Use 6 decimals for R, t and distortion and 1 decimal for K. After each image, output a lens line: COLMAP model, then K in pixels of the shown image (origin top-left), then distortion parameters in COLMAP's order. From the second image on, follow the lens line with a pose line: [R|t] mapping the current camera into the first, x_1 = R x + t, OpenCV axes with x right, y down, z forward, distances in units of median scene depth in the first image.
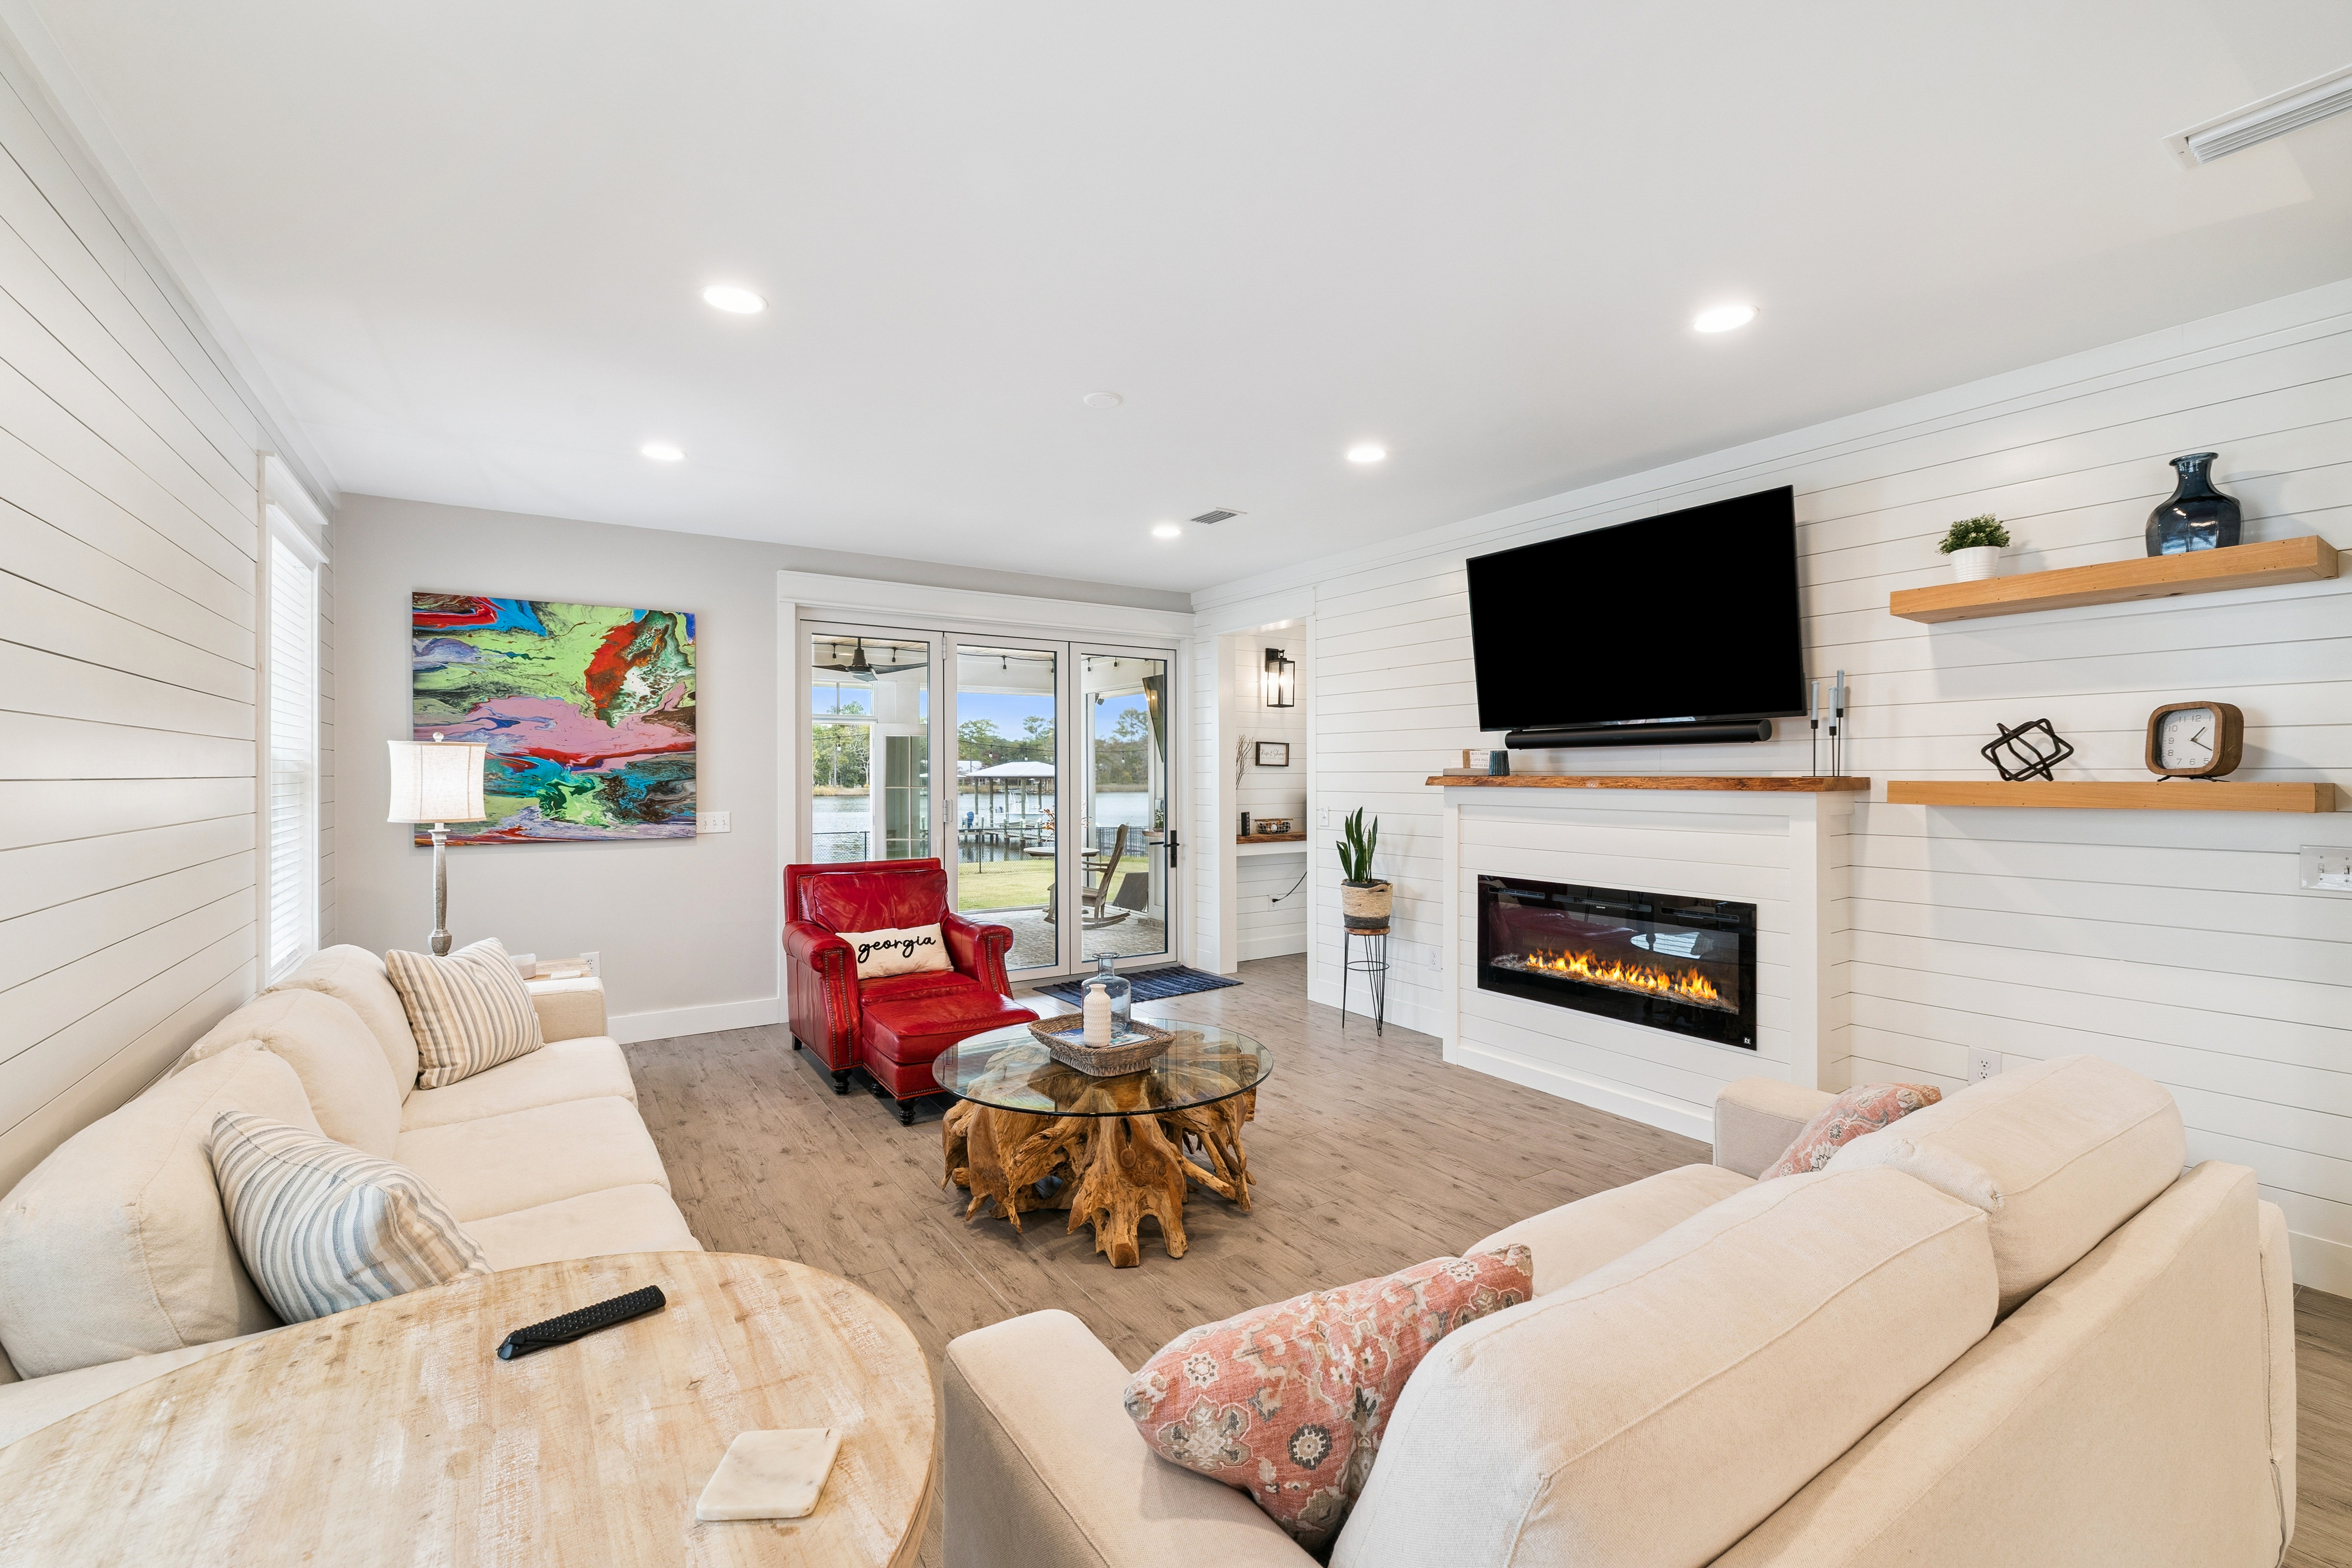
lens RADIAL K [[989.7, 0, 1191.4], [0, 989.7, 783.4], [0, 0, 1]] dist [0.000126, -0.000153]
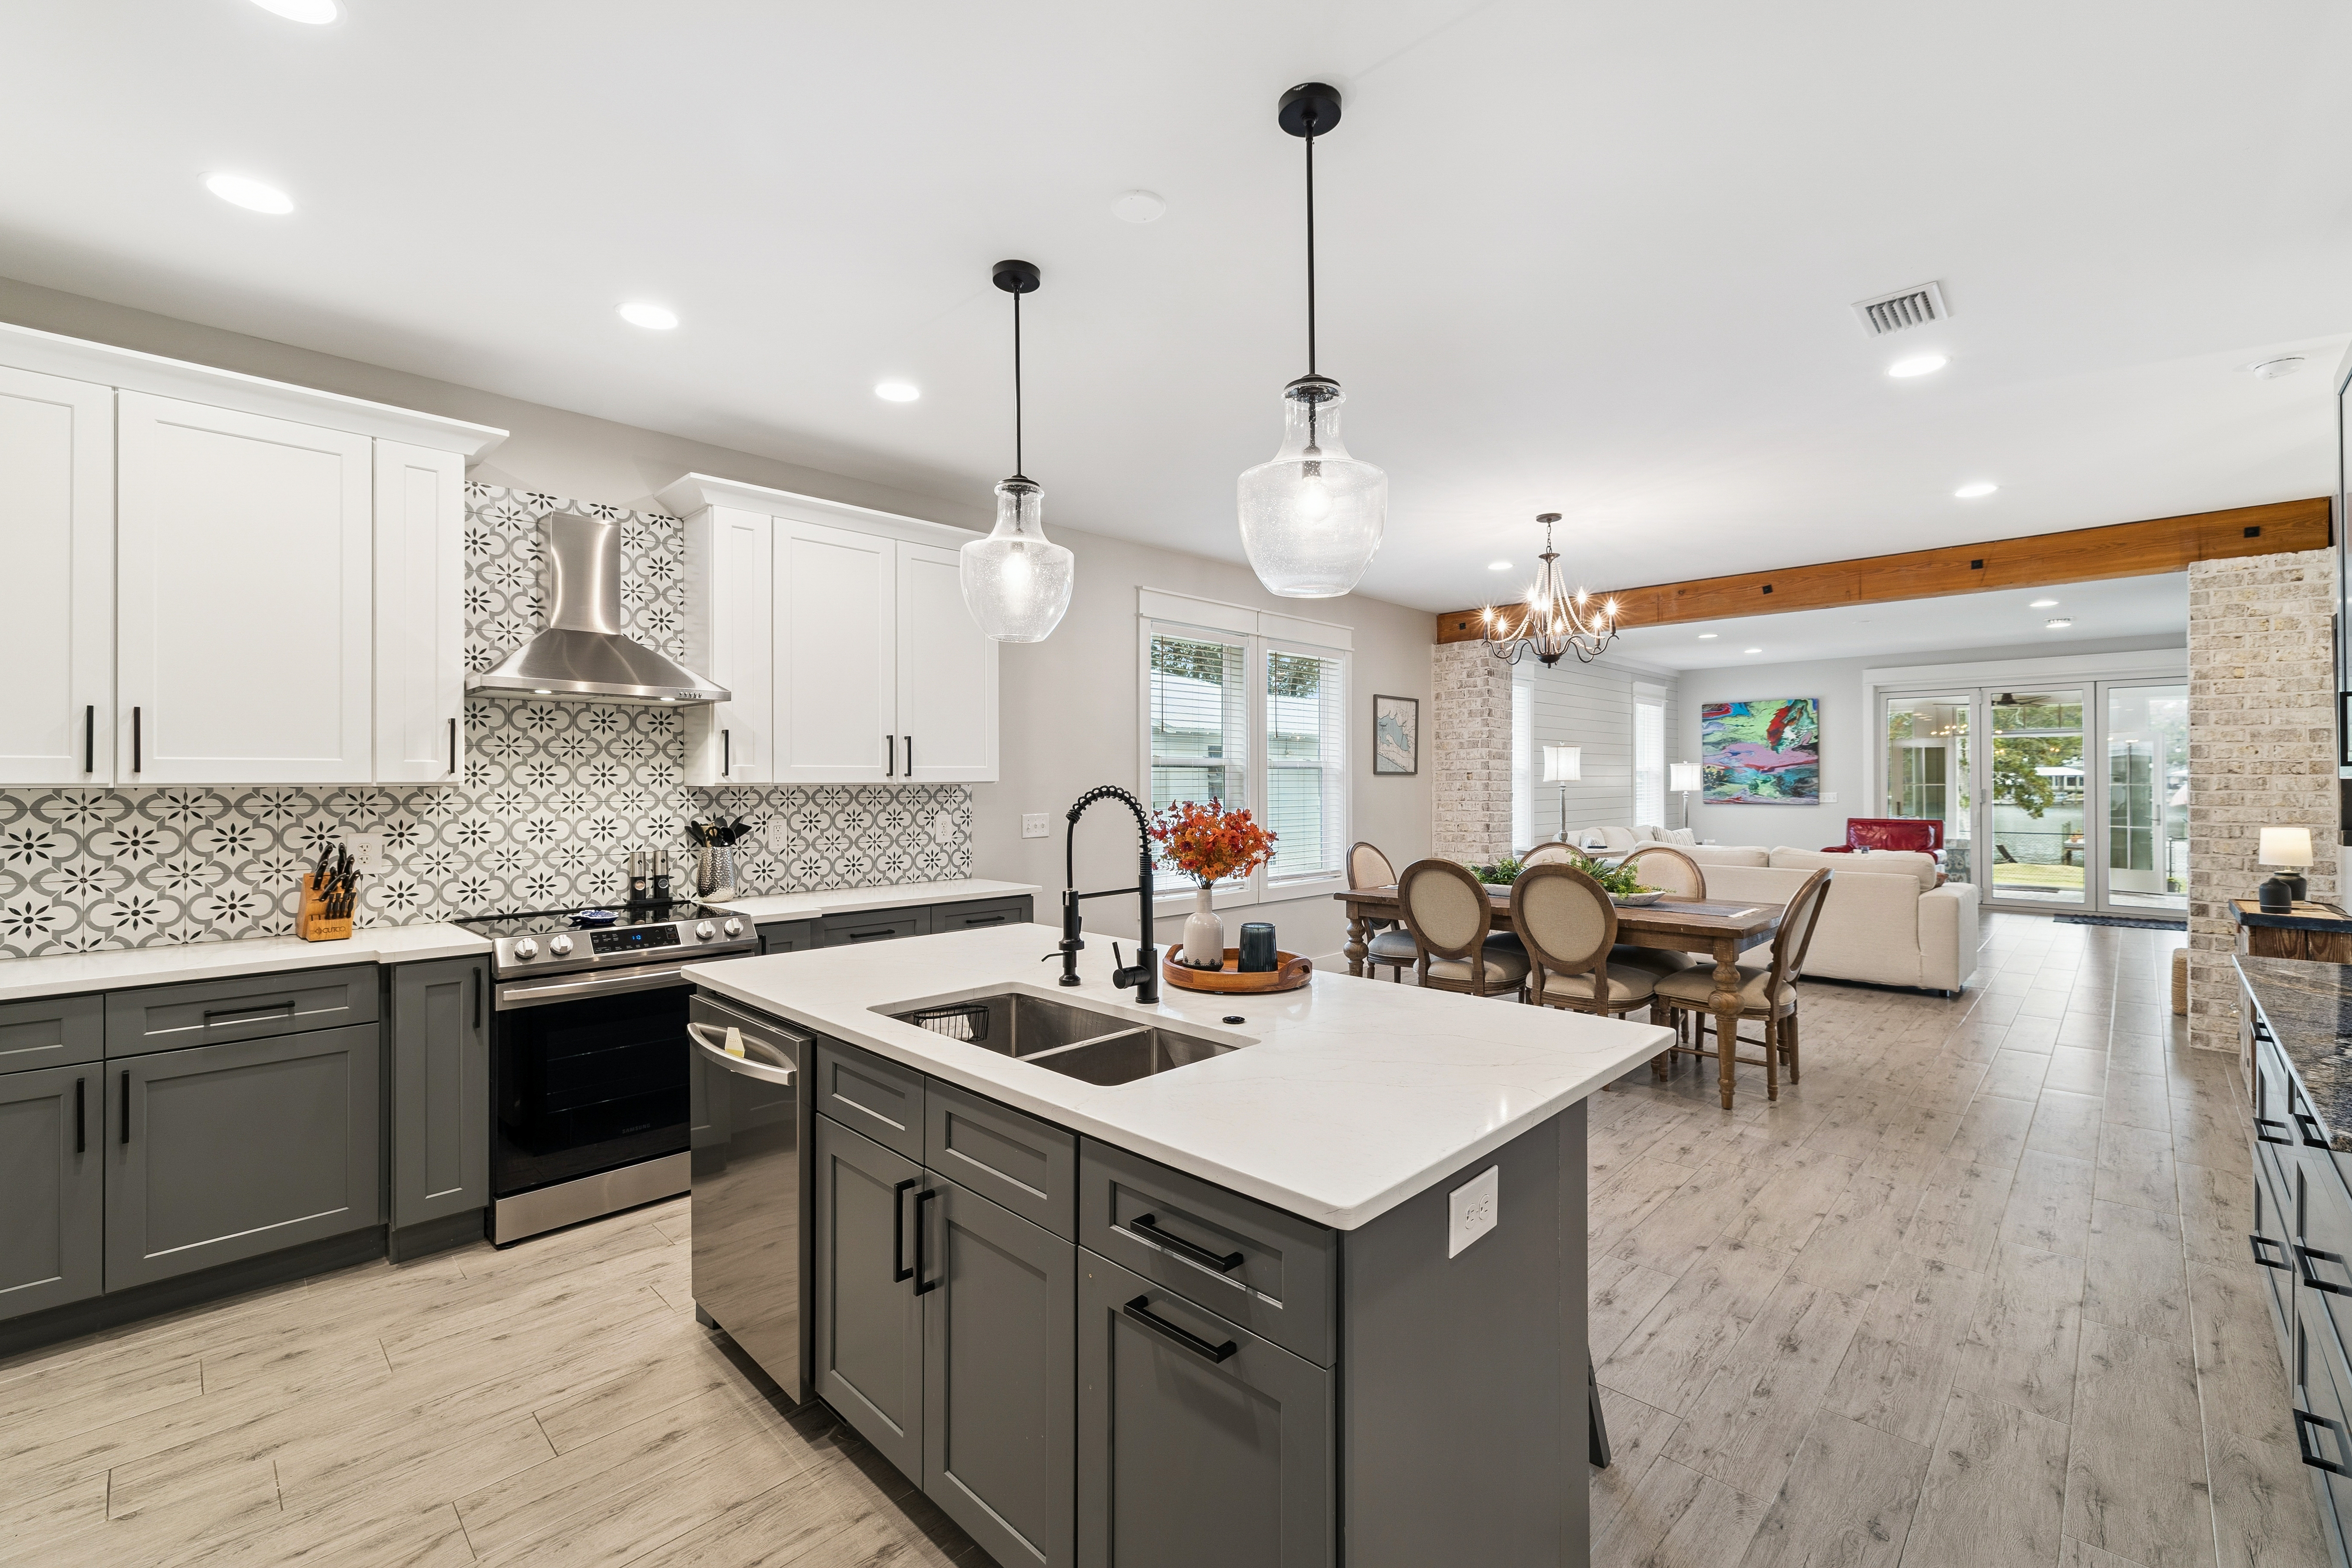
lens RADIAL K [[989.7, 0, 1175.0], [0, 989.7, 774.9], [0, 0, 1]] dist [0.000126, -0.000153]
pose [[0.195584, -0.005090, -0.980674, 1.395261], [-0.006112, 0.999961, -0.006409, 0.014298], [0.980668, 0.007248, 0.195545, -0.810083]]
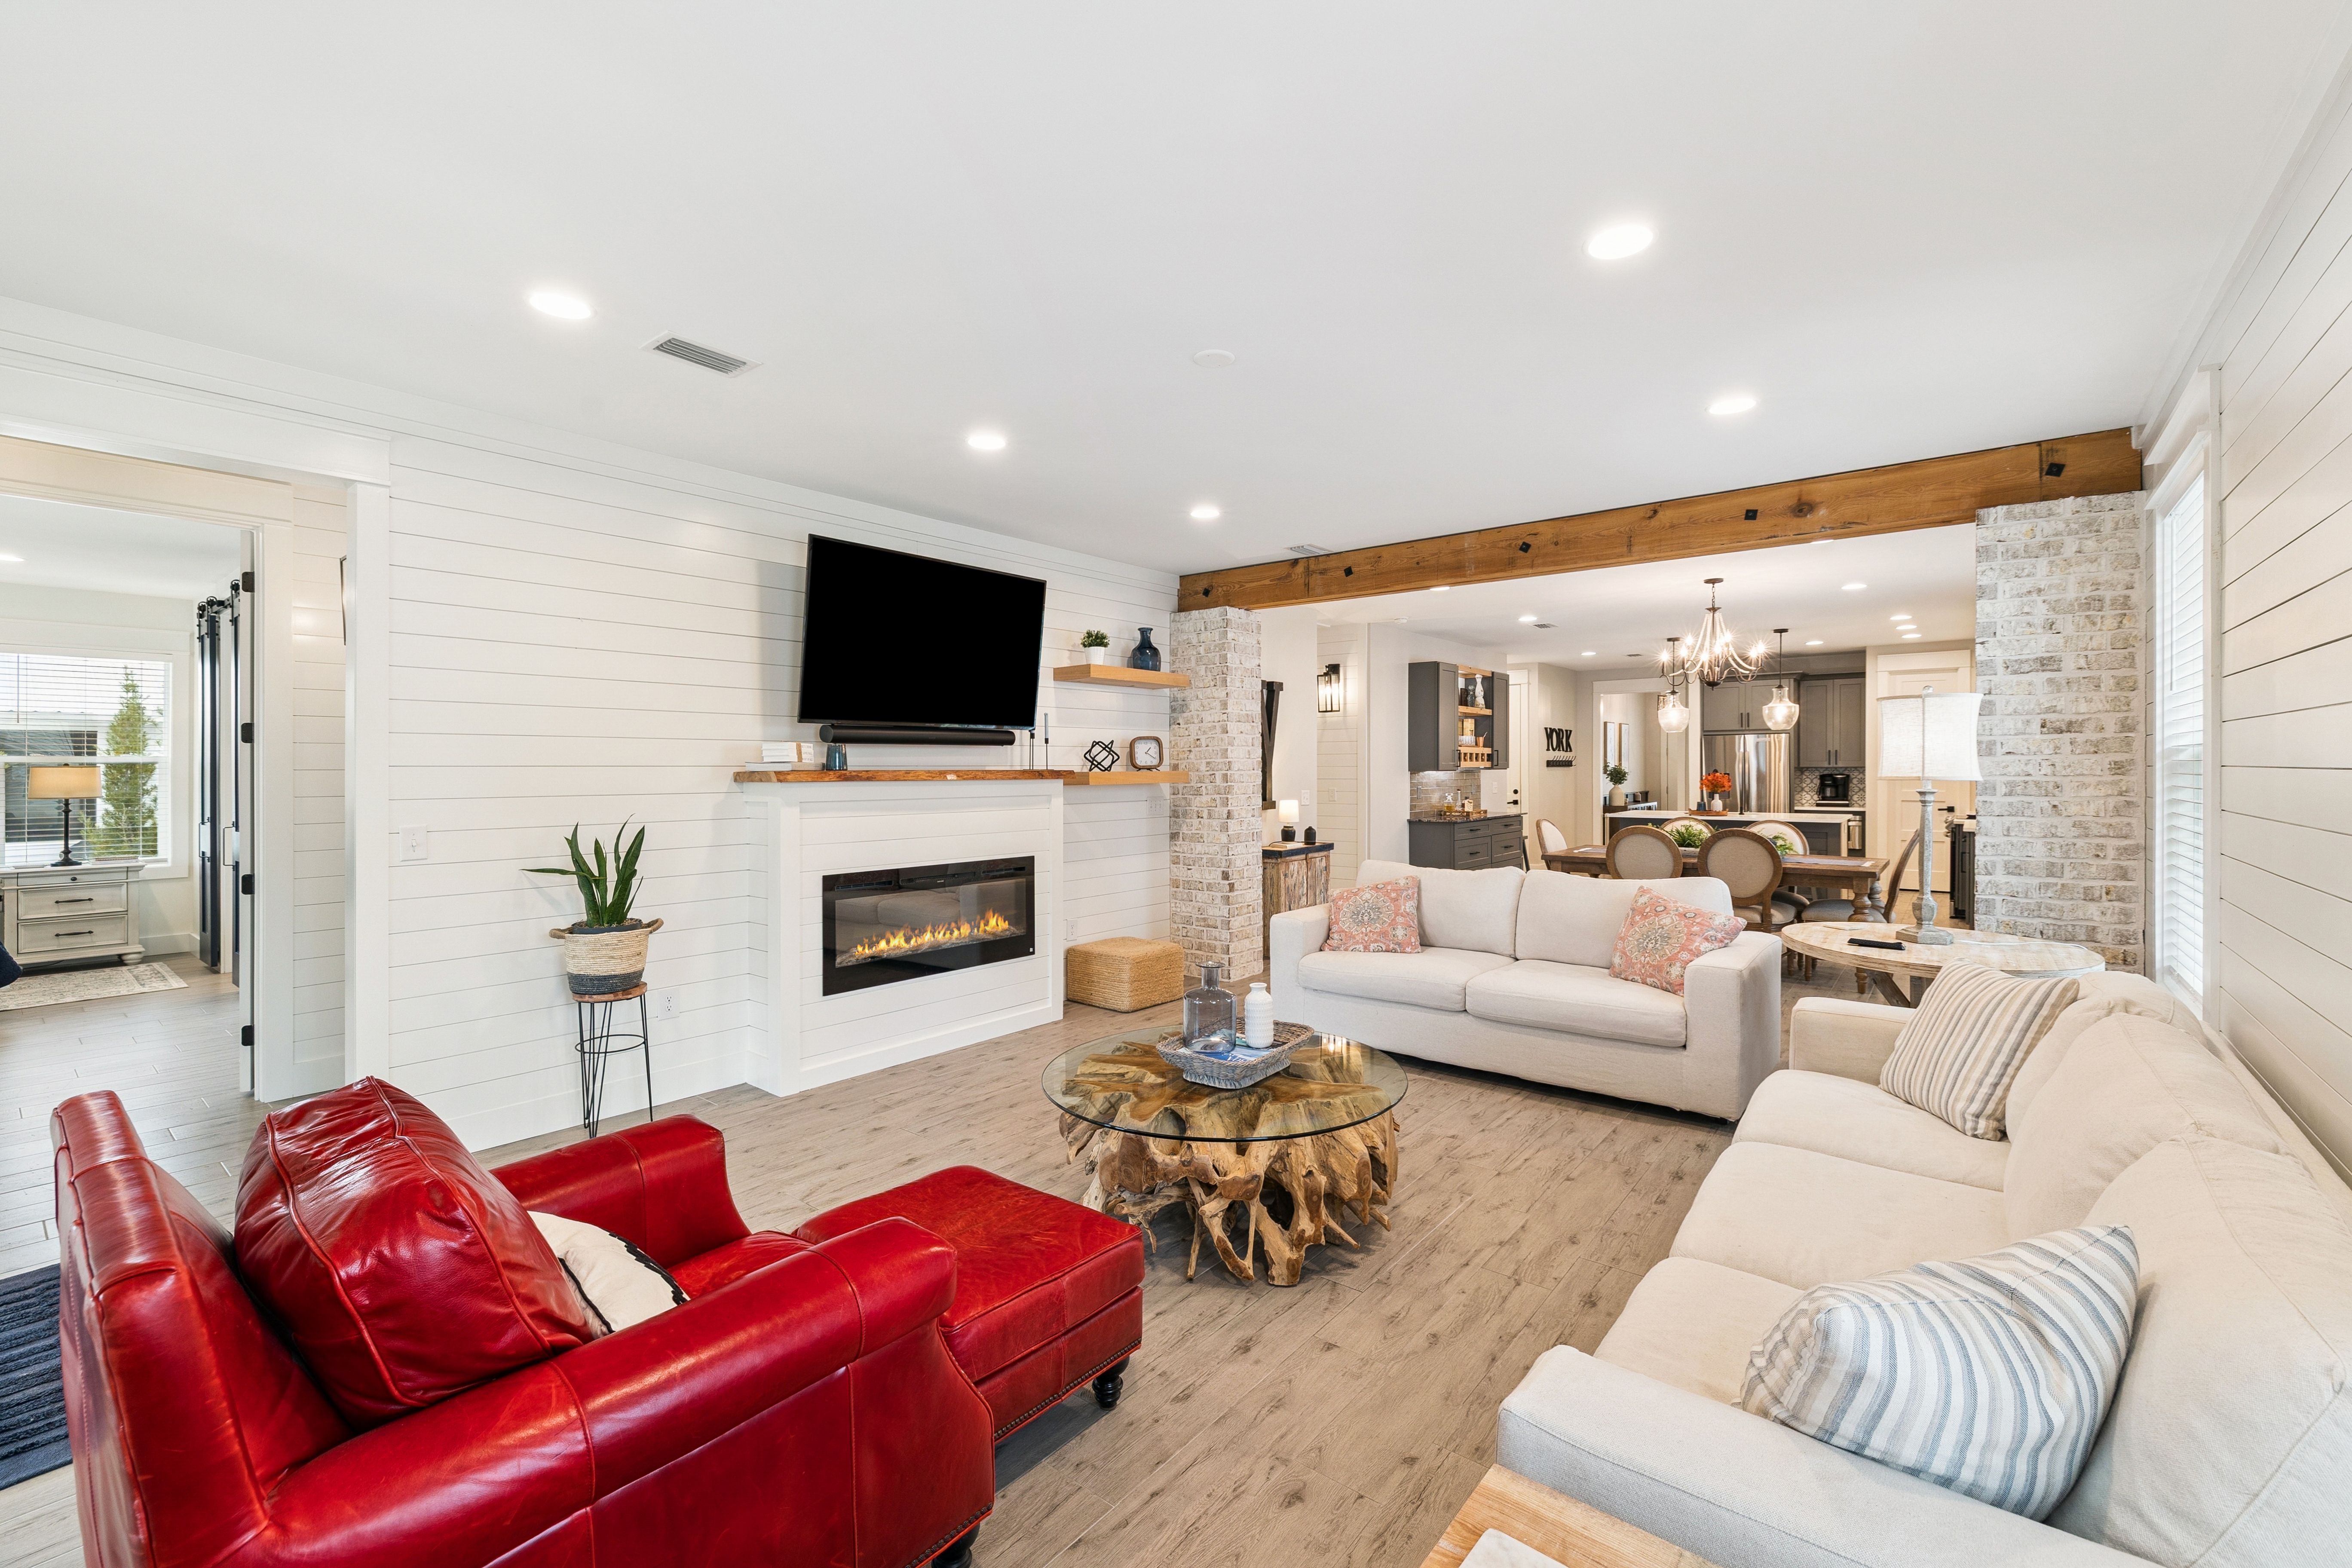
lens RADIAL K [[989.7, 0, 1161.3], [0, 989.7, 777.6], [0, 0, 1]] dist [0.000126, -0.000153]
pose [[-0.289272, -0.009431, 0.957201, -0.760220], [0.012720, 0.999825, 0.013695, -0.010189], [-0.957163, 0.016137, -0.289101, 1.045009]]
